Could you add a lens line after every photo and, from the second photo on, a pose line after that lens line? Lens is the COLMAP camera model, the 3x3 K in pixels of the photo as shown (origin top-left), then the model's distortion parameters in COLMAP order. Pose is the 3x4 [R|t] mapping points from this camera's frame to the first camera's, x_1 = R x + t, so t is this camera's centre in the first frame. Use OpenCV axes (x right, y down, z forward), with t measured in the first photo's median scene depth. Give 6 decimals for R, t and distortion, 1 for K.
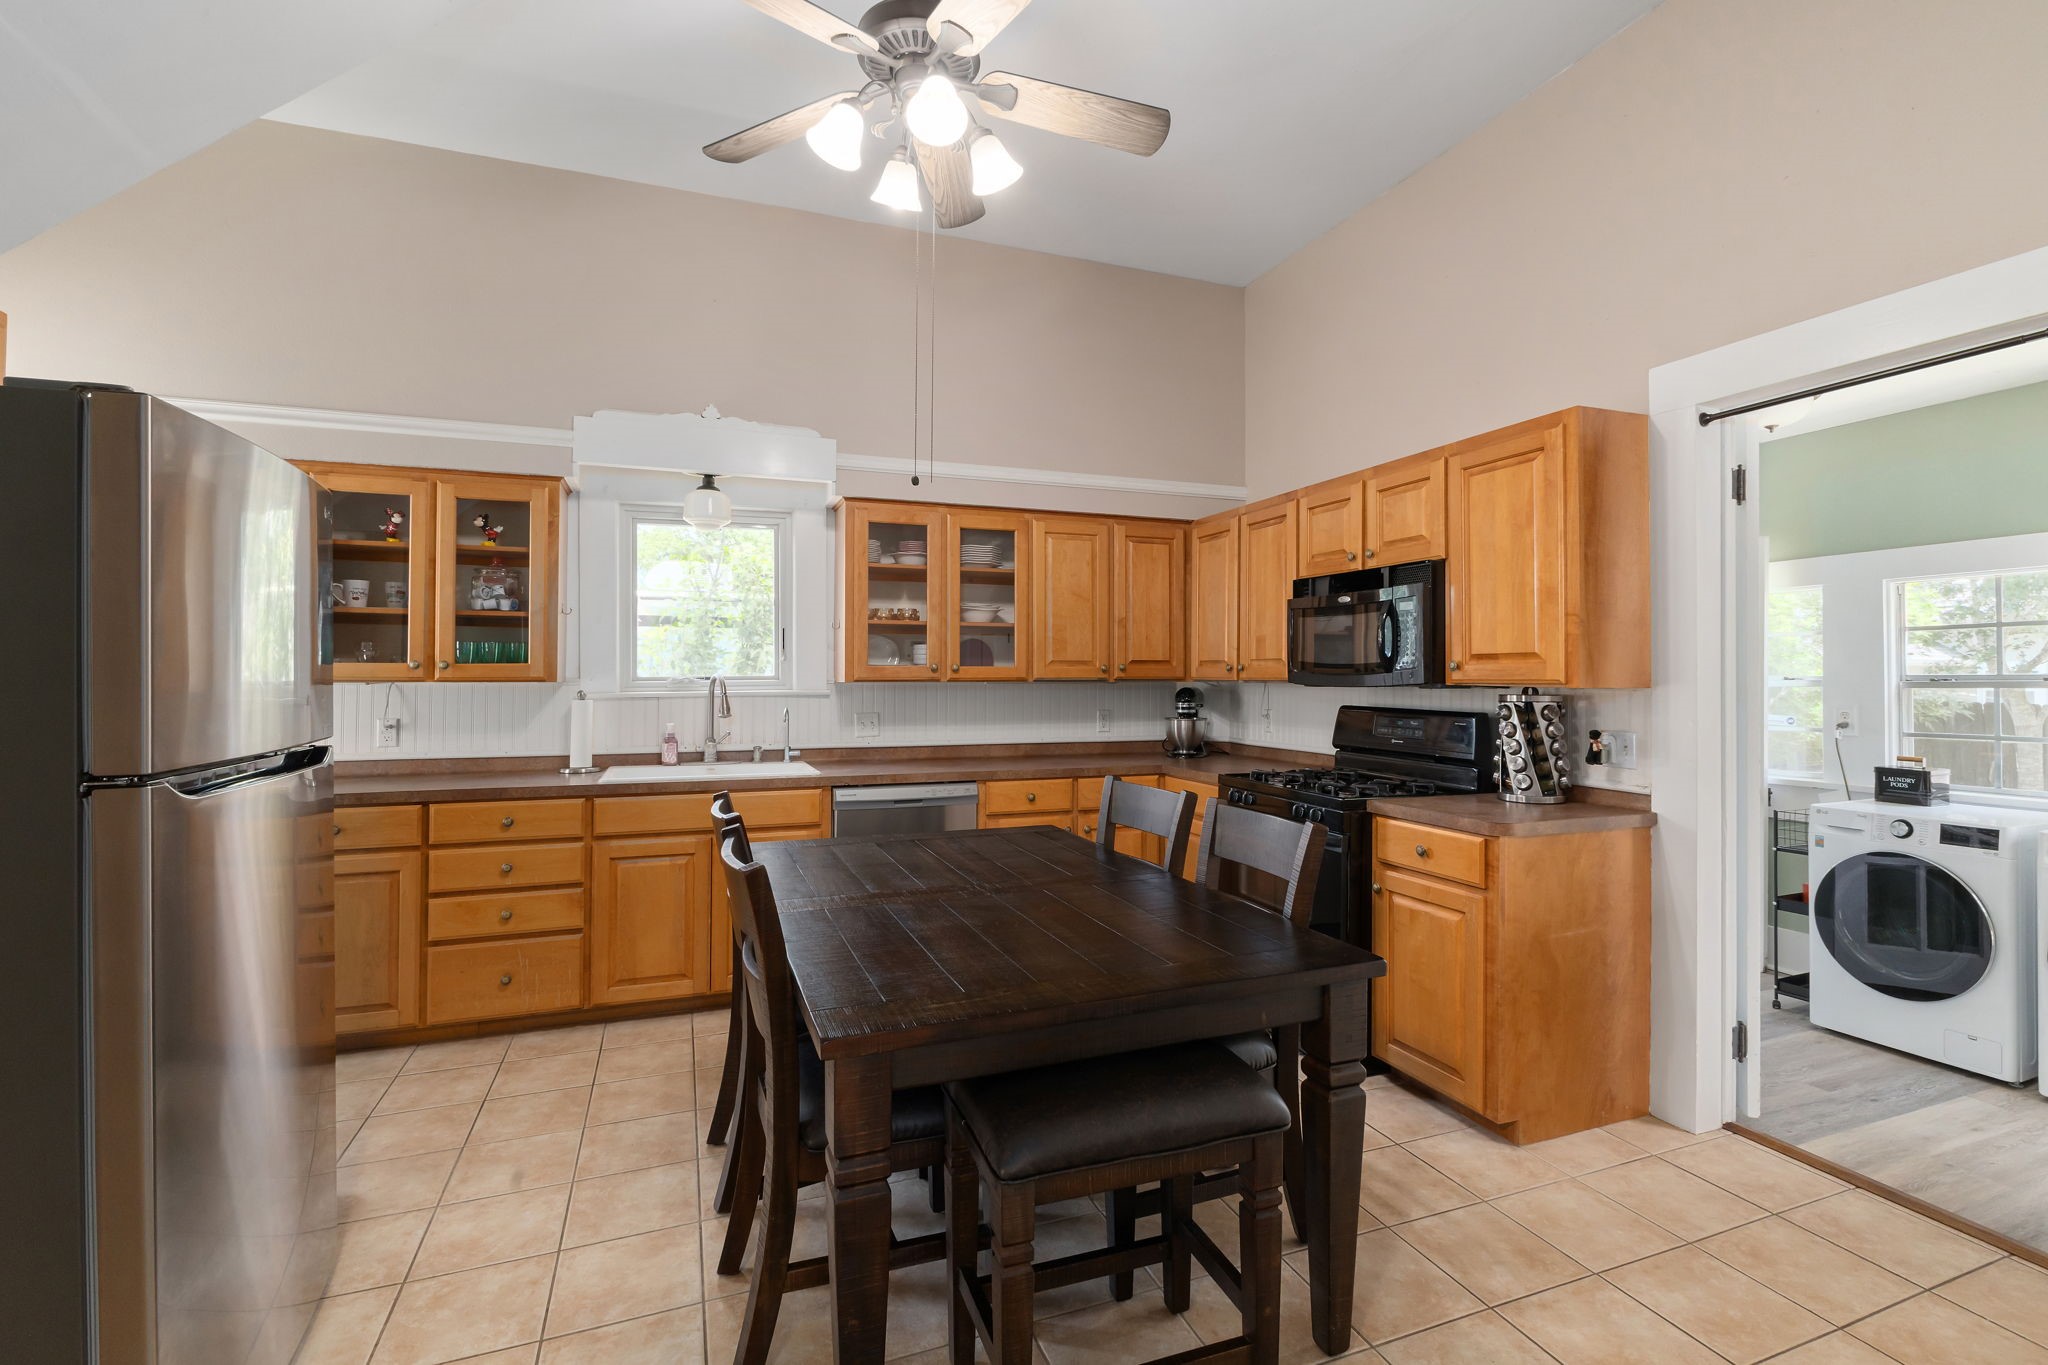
lens RADIAL K [[977.9, 0, 1060.7], [0, 977.9, 659.6], [0, 0, 1]] dist [0.024074, -0.000964]
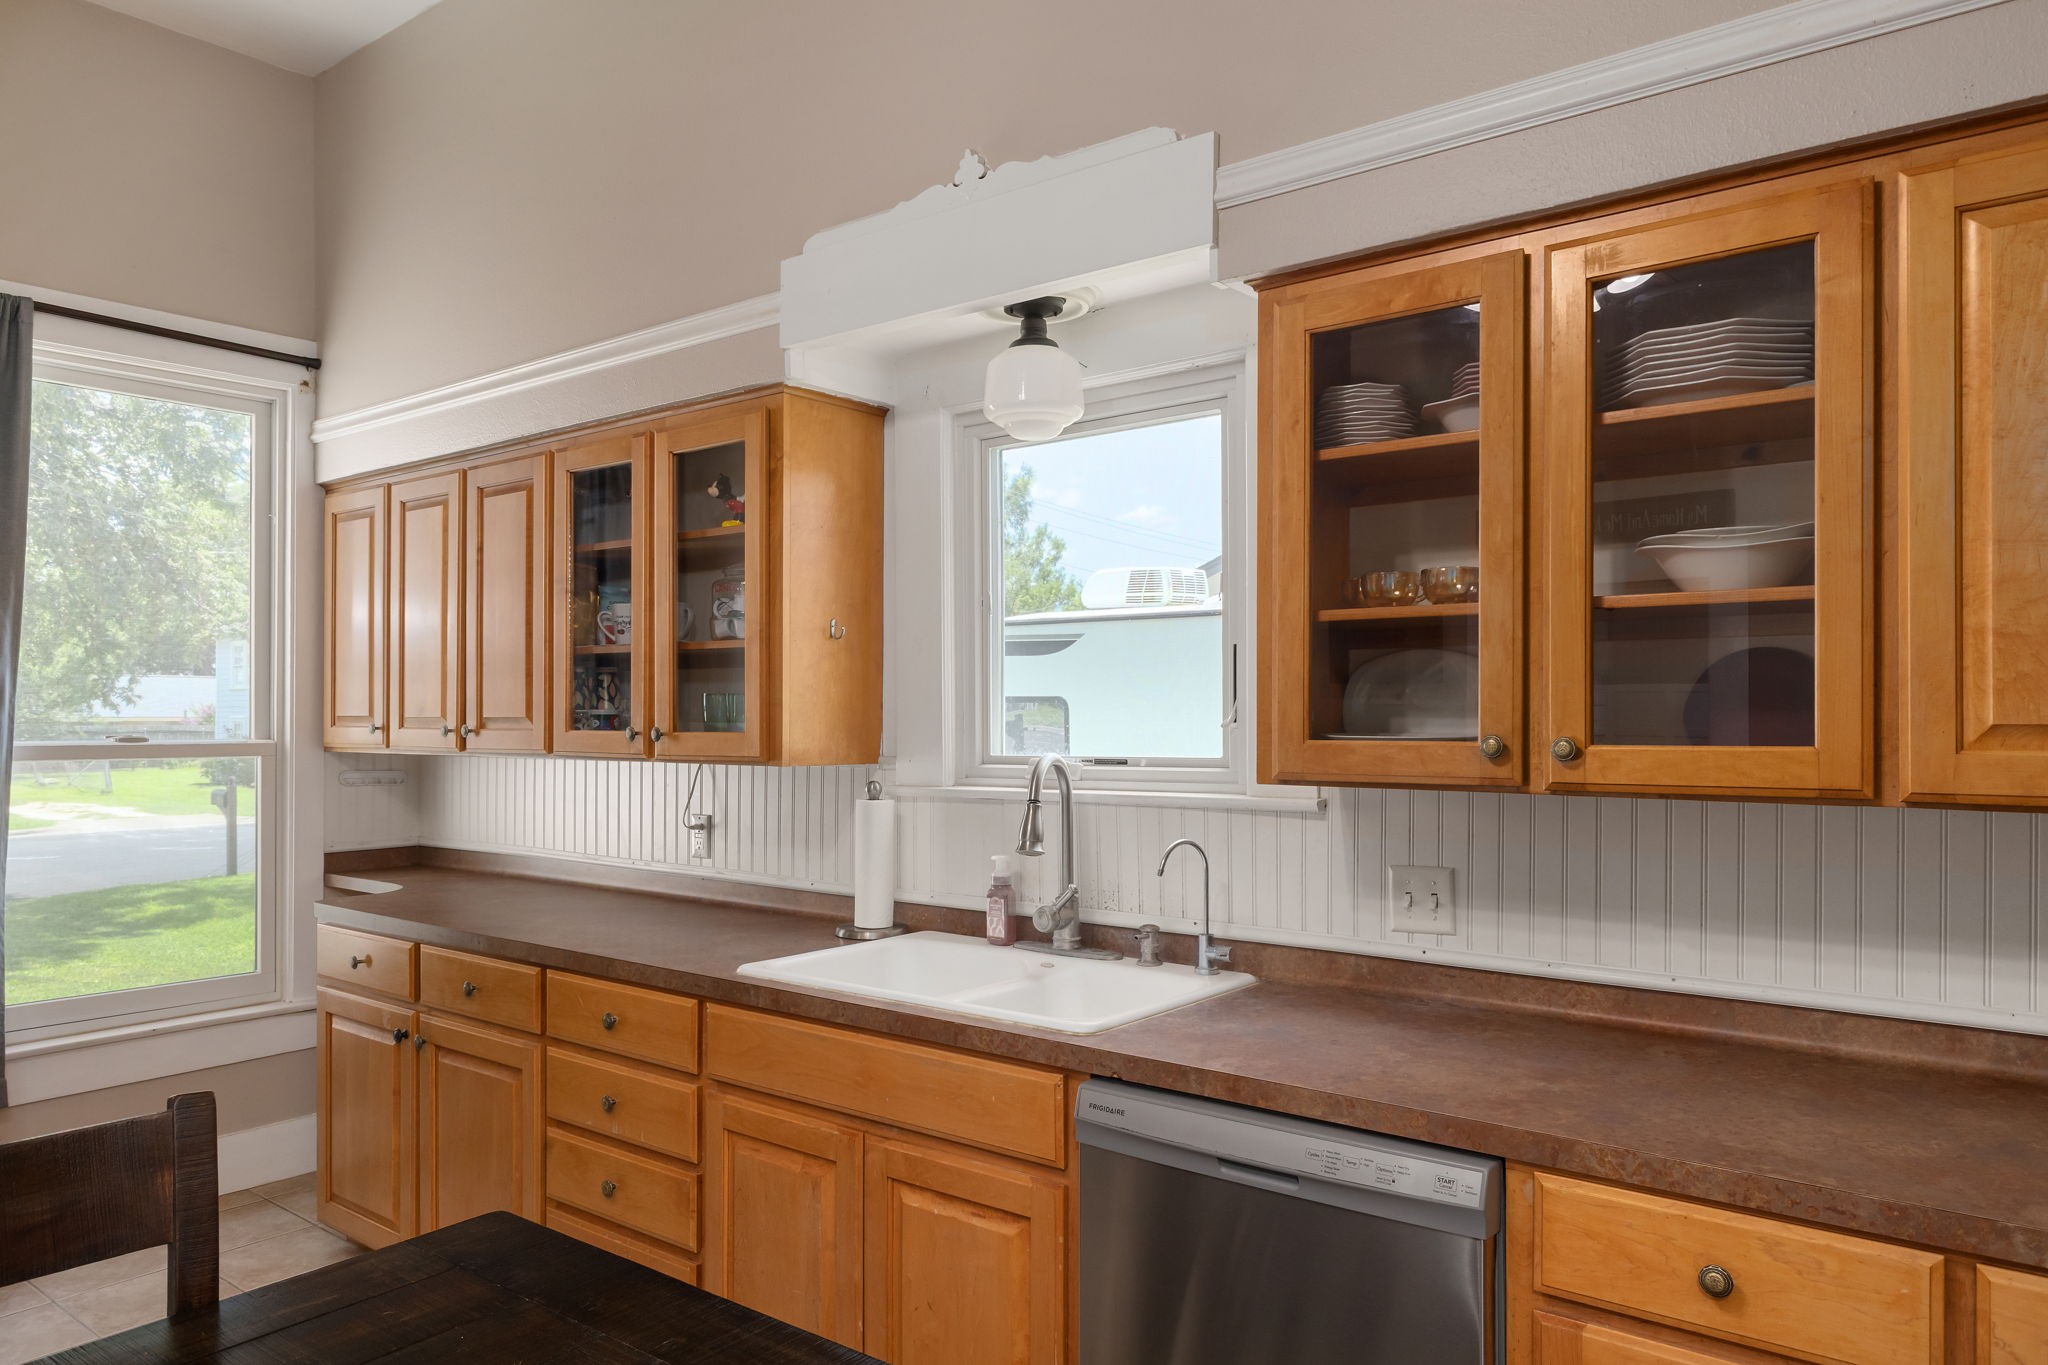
lens RADIAL K [[1345.1, 0, 1022.7], [0, 1345.1, 718.6], [0, 0, 1]] dist [0.004529, -0.002857]
pose [[0.512188, 0.000071, -0.858873, 0.183381], [0.012847, 0.999887, 0.007744, -0.007073], [0.858777, -0.015000, 0.512130, 0.715624]]
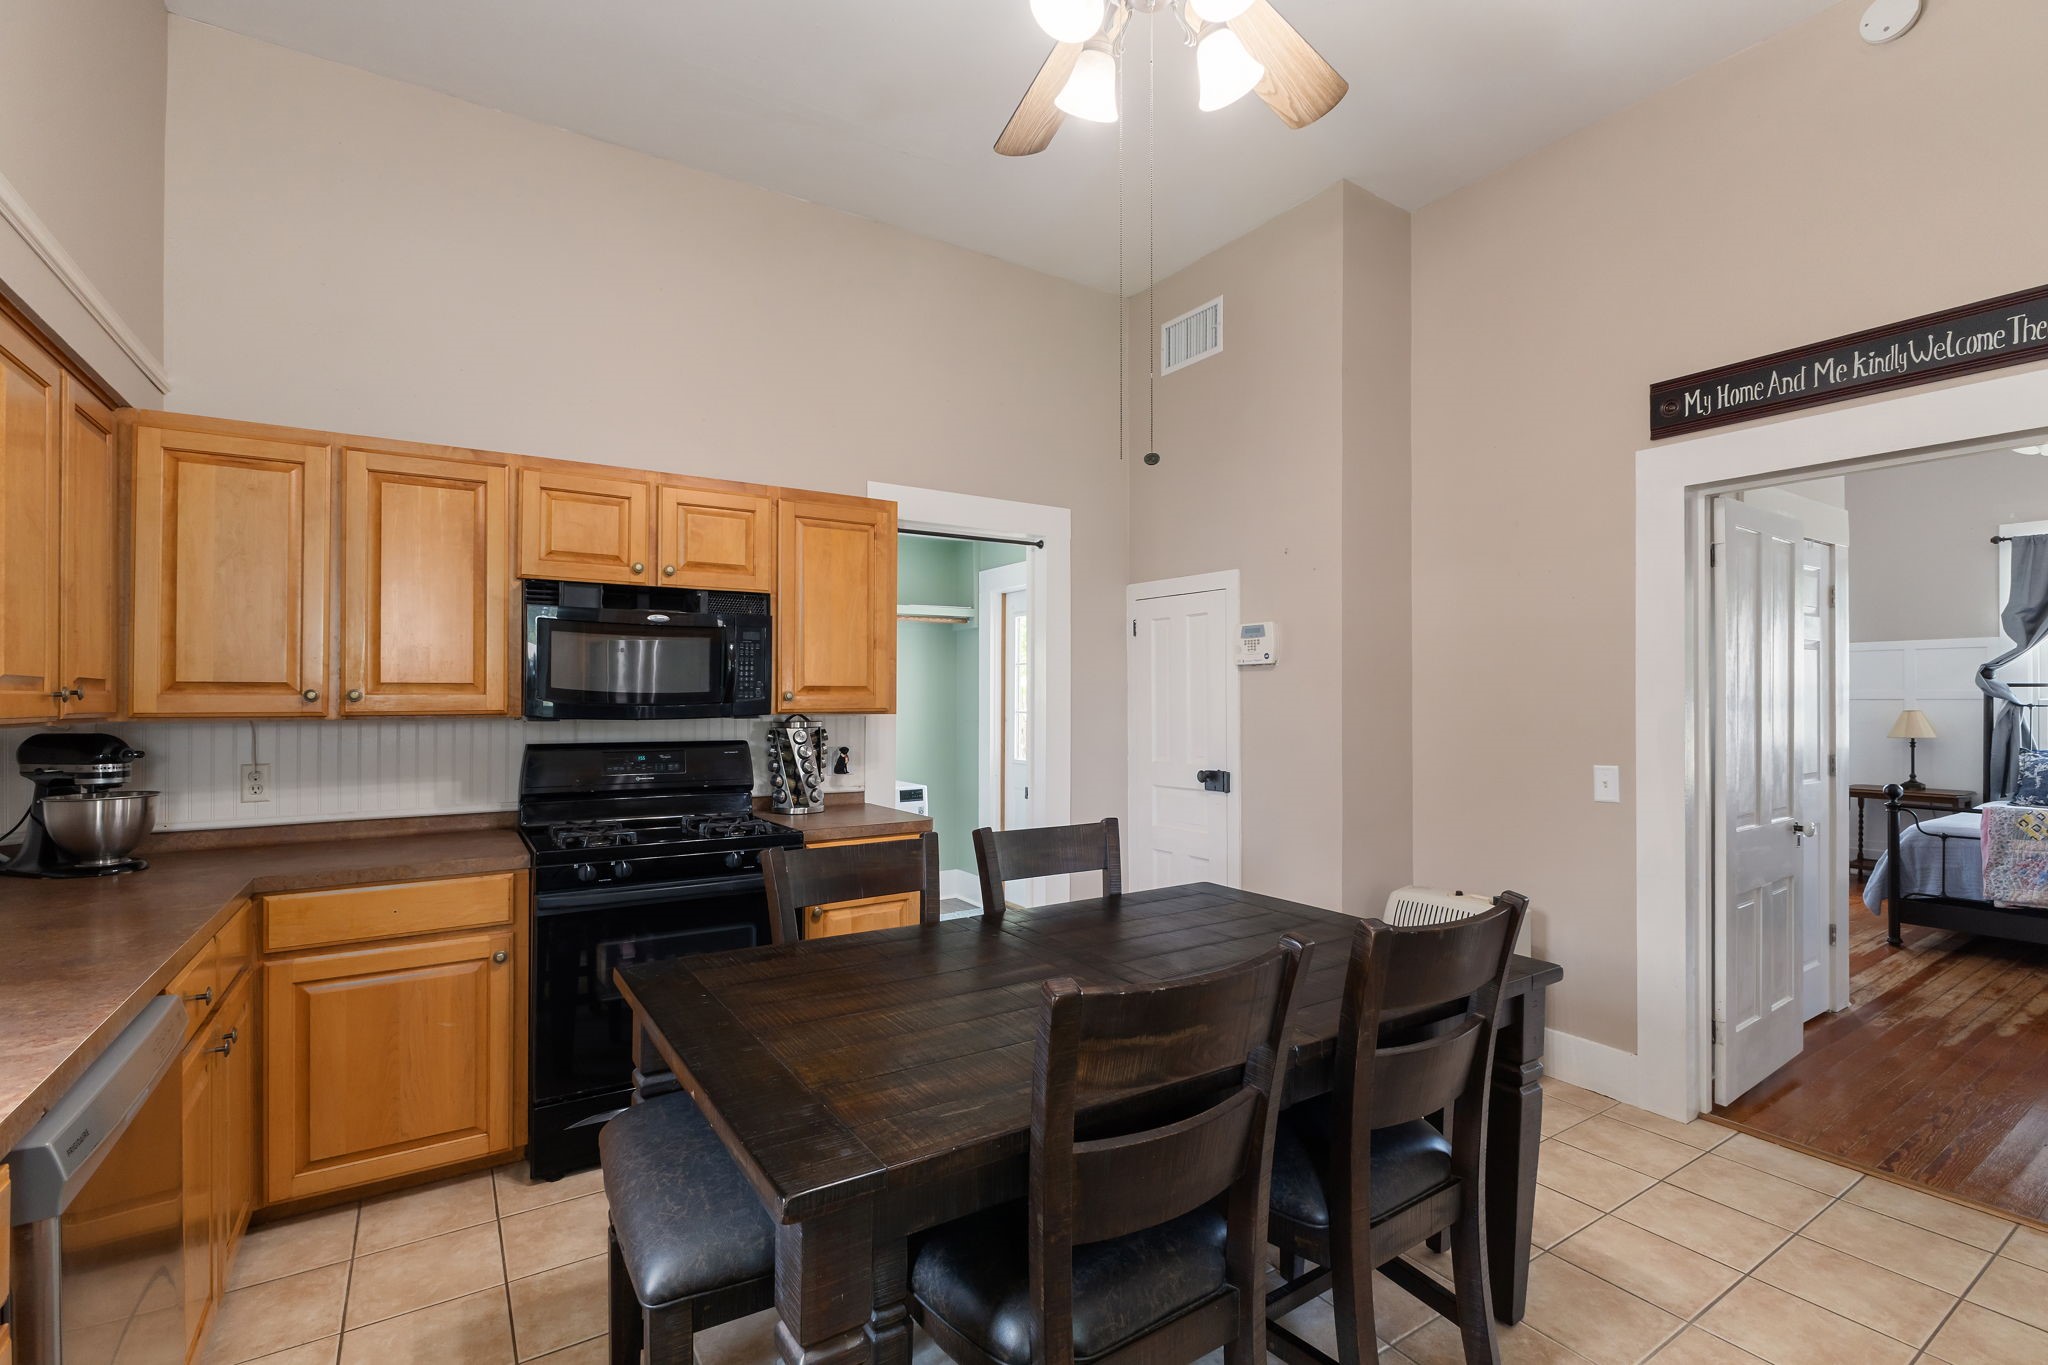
lens RADIAL K [[901.9, 0, 1014.0], [0, 901.9, 685.7], [0, 0, 1]] dist [-0.010599, 0.001226]
pose [[-0.182888, 0.014207, 0.983031, -0.501594], [-0.013178, 0.999770, -0.016901, 0.006616], [-0.983045, -0.016046, -0.182659, 0.767360]]
